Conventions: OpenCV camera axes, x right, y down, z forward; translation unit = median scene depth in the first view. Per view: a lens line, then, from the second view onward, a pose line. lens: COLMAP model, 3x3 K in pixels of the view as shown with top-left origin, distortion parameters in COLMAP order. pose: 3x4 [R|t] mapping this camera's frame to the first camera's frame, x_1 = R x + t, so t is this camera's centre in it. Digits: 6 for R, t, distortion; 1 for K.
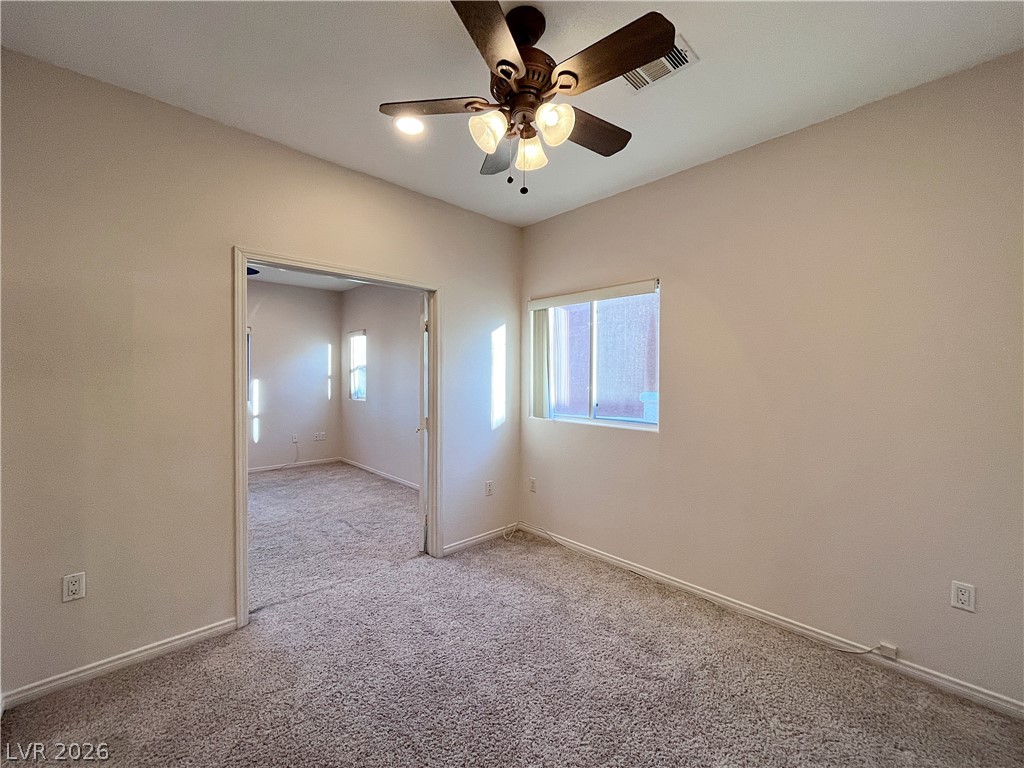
lens RADIAL K [[414.7, 0, 496.4], [0, 414.7, 380.3], [0, 0, 1]] dist [-0.003822, -0.000063]
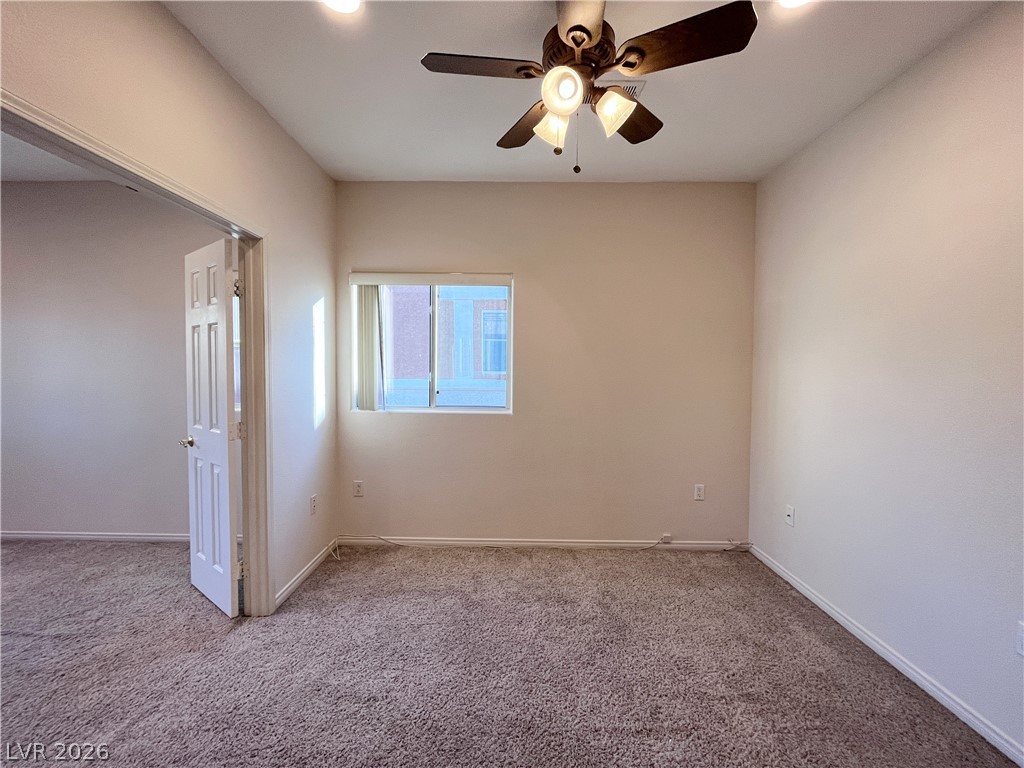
lens RADIAL K [[414.7, 0, 510.8], [0, 414.7, 379.2], [0, 0, 1]] dist [-0.003822, -0.000063]
pose [[0.695457, -0.023644, 0.718179, -0.351836], [0.003512, 0.999558, 0.029506, 0.000357], [-0.718560, -0.017998, 0.695233, 0.206243]]
